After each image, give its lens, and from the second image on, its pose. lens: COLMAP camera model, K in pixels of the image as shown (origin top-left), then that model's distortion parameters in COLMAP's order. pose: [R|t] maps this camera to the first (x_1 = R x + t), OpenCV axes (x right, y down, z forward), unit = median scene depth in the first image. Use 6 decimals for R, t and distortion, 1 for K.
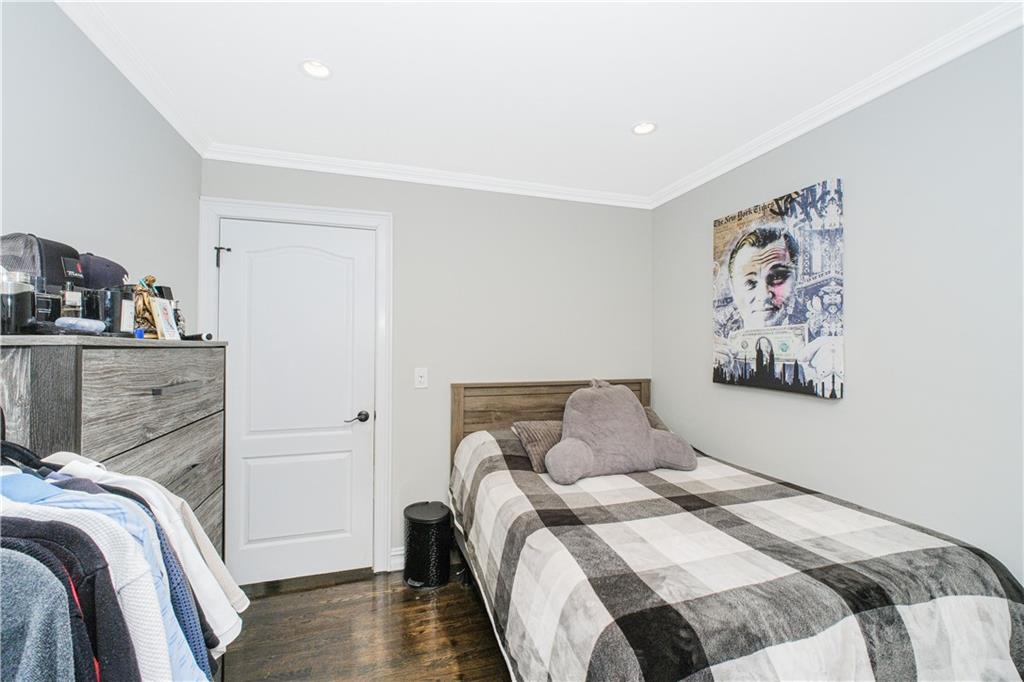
lens RADIAL K [[430.7, 0, 518.0], [0, 430.7, 340.5], [0, 0, 1]] dist [-0.002211, 0.000235]
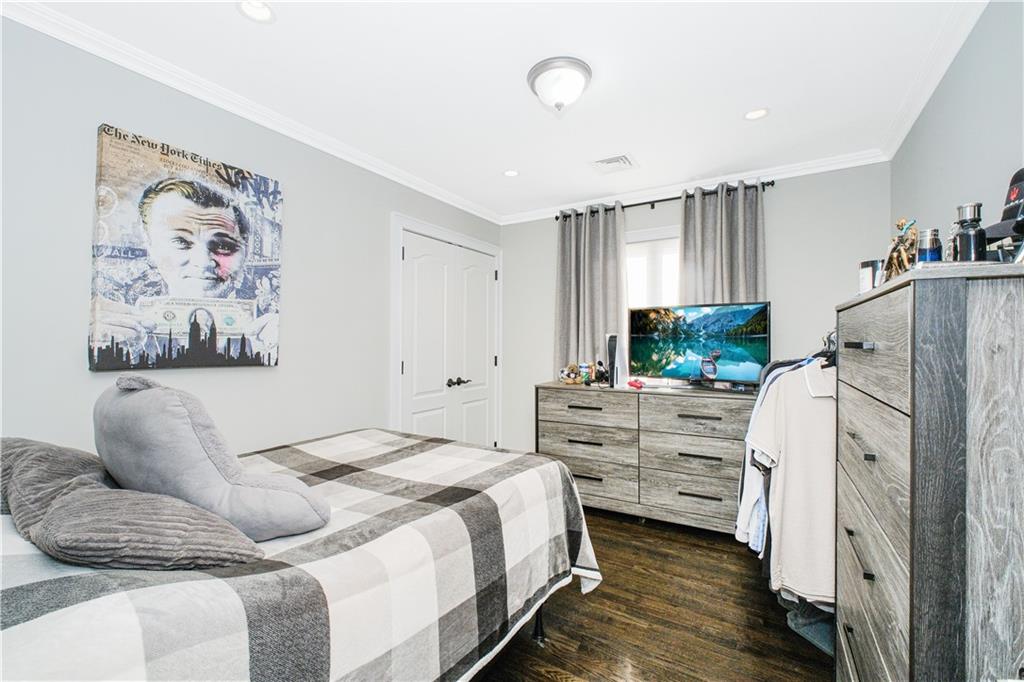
lens RADIAL K [[430.7, 0, 501.5], [0, 430.7, 340.8], [0, 0, 1]] dist [-0.002211, 0.000235]
pose [[-0.634583, 0.001273, 0.772854, -0.525995], [-0.010767, 0.999887, -0.010488, 0.064100], [-0.772780, -0.014977, -0.634497, 1.141568]]
